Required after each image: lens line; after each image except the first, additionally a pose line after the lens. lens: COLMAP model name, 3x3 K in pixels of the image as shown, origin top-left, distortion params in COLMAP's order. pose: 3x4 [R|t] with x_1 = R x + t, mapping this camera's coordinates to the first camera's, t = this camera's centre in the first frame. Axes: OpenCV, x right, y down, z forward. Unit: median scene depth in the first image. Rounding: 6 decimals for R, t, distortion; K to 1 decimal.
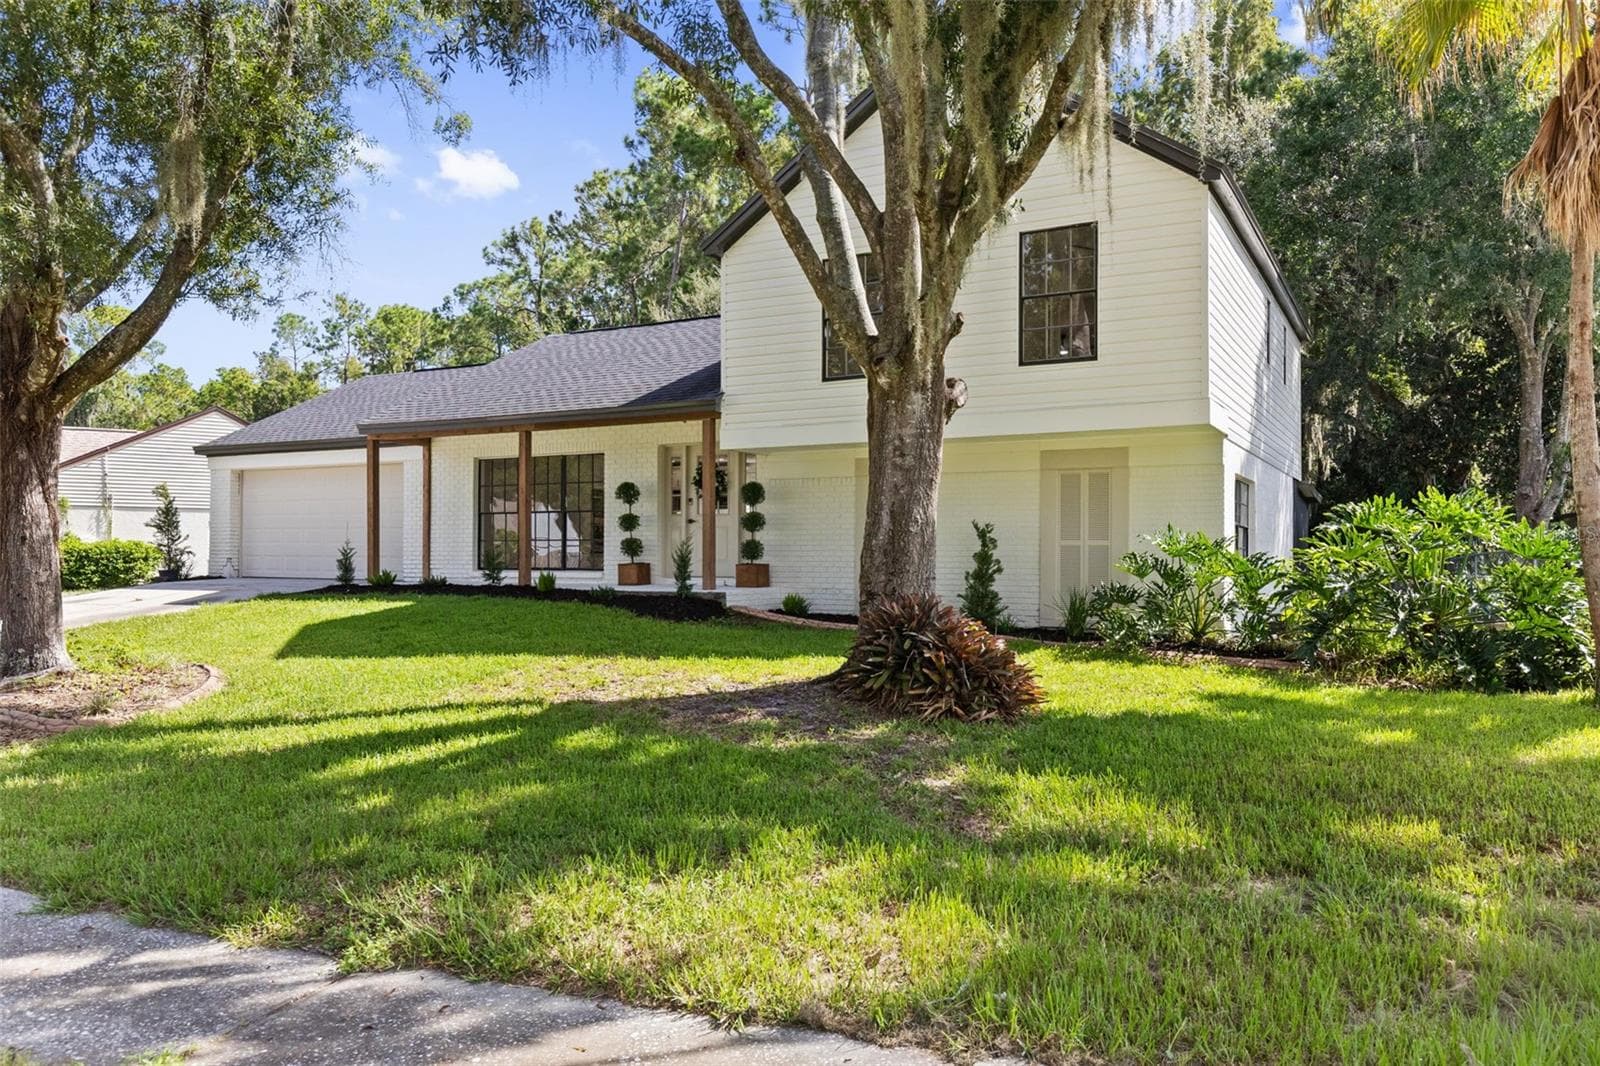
lens RADIAL K [[1112.9, 0, 800.0], [0, 1112.9, 533.0], [0, 0, 1]] dist [-0.007250, -0.002400]
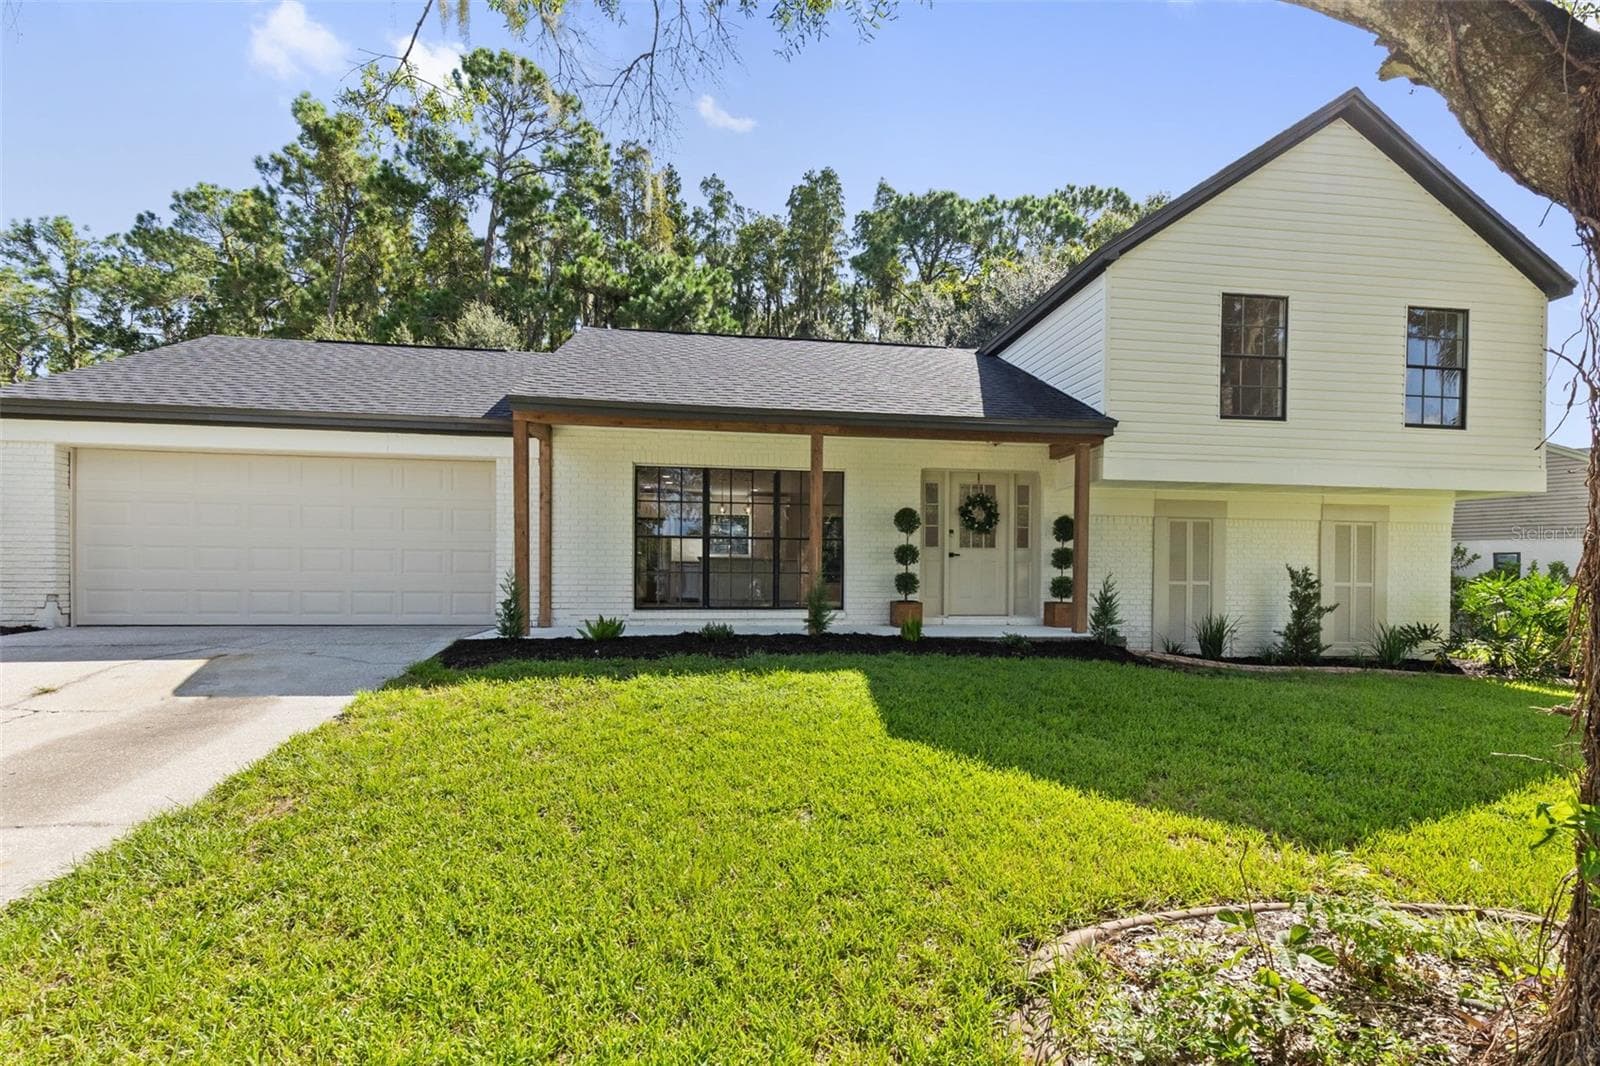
lens RADIAL K [[745.3, 0, 823.6], [0, 745.3, 577.4], [0, 0, 1]] dist [-0.001213, 0.000310]
pose [[0.797987, 0.006439, 0.602640, -0.523957], [-0.018051, 0.999750, 0.013220, 0.001489], [-0.602404, -0.021428, 0.797903, 0.545960]]
